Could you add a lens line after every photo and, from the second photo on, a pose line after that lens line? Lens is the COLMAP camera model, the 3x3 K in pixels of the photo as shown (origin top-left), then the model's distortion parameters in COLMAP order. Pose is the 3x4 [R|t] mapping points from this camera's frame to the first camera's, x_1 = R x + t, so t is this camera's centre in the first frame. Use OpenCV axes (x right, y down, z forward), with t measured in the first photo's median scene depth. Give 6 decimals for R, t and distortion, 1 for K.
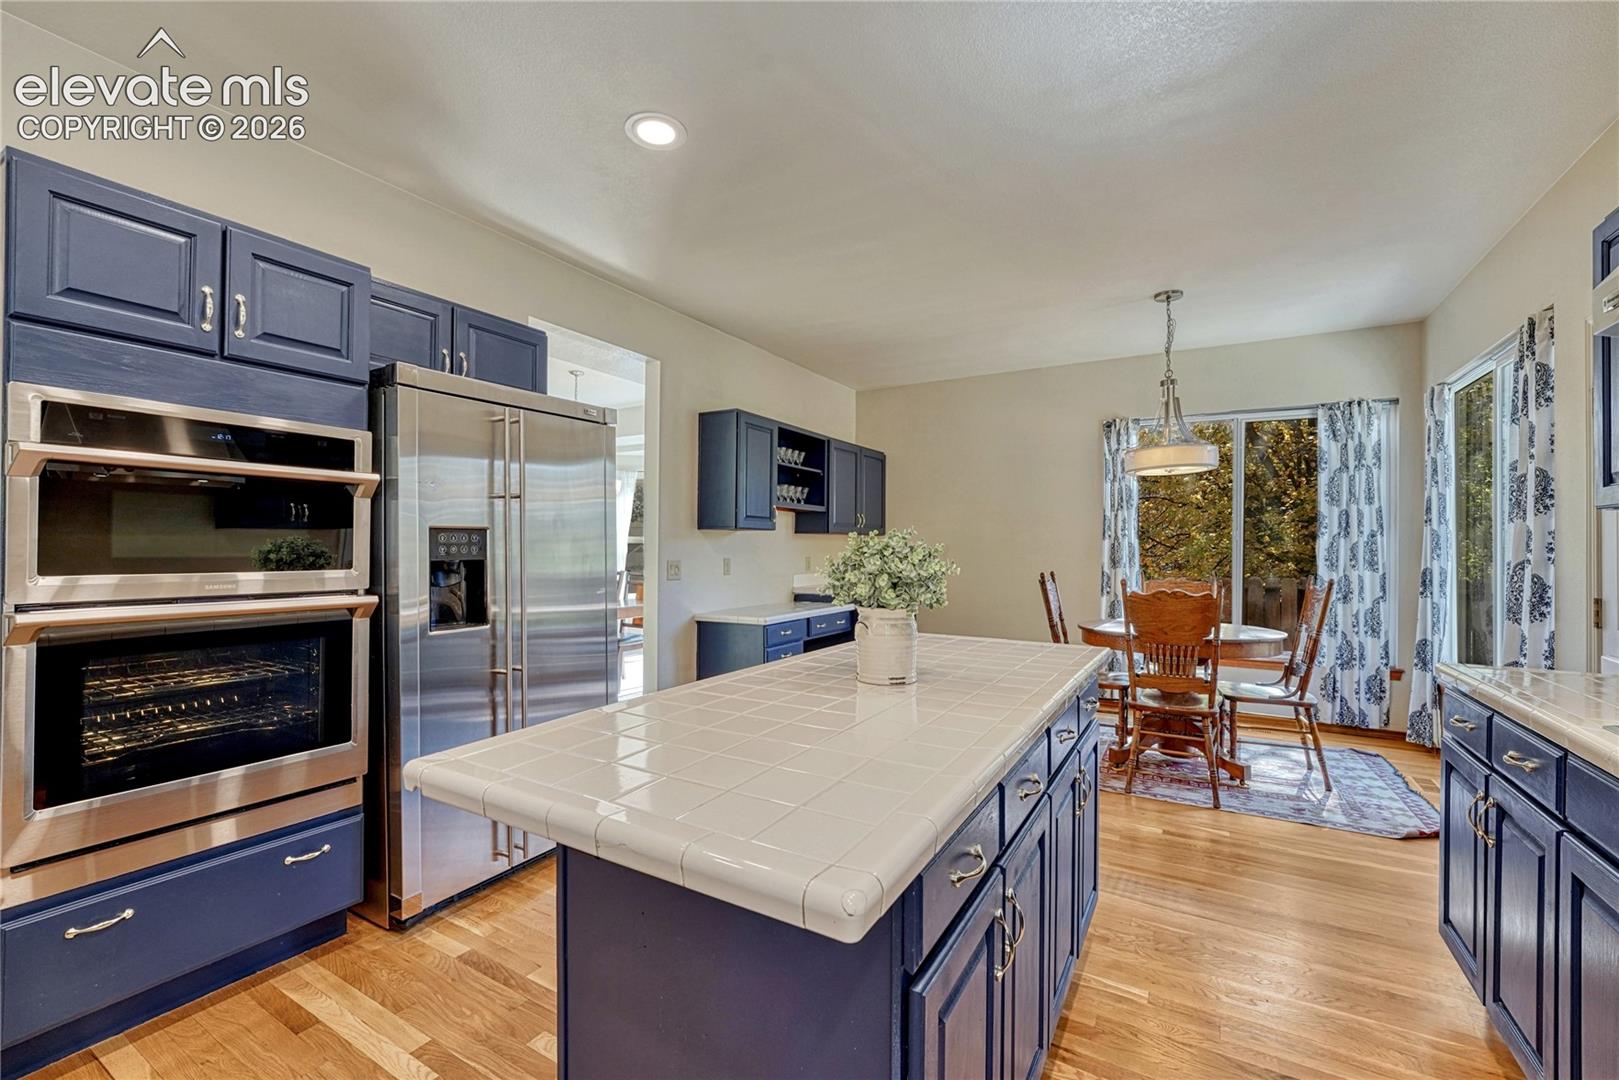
lens RADIAL K [[686.1, 0, 806.5], [0, 686.1, 546.7], [0, 0, 1]] dist [-0.008651, -0.000339]
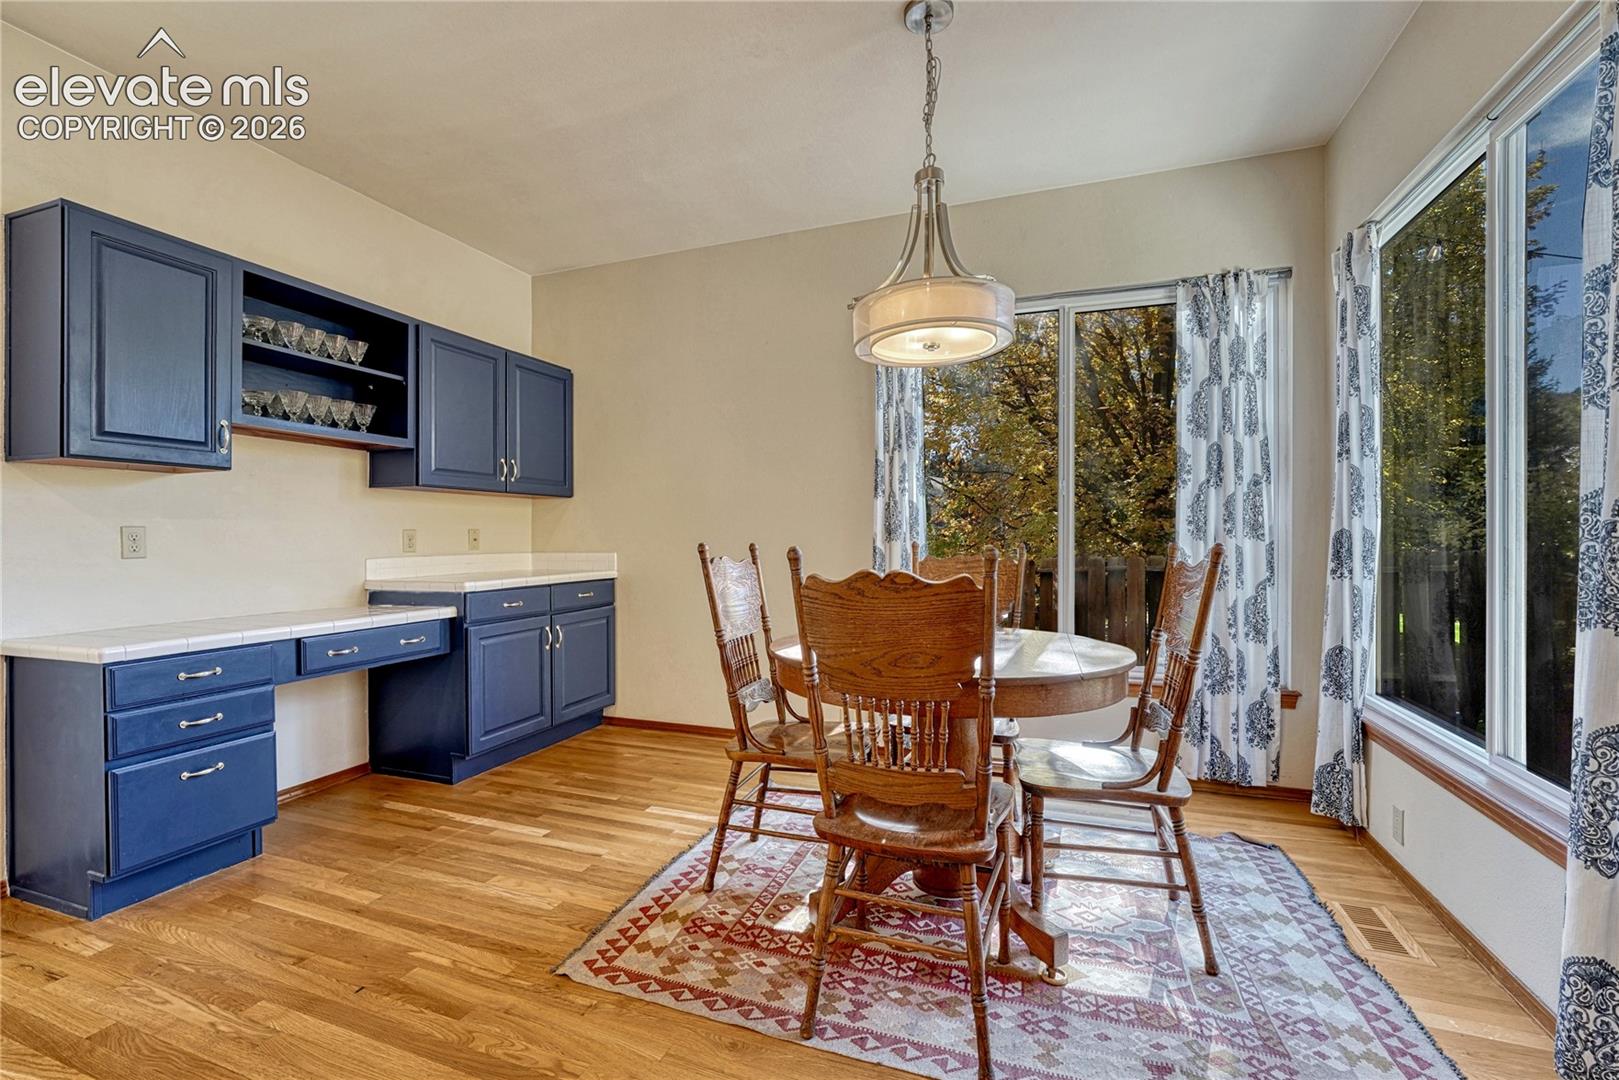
lens RADIAL K [[686.1, 0, 814.5], [0, 686.1, 545.4], [0, 0, 1]] dist [-0.008651, -0.000339]
pose [[0.984195, -0.009036, 0.176859, 0.311197], [0.007197, 0.999913, 0.011038, 0.032149], [-0.176944, -0.009590, 0.984174, 0.444228]]
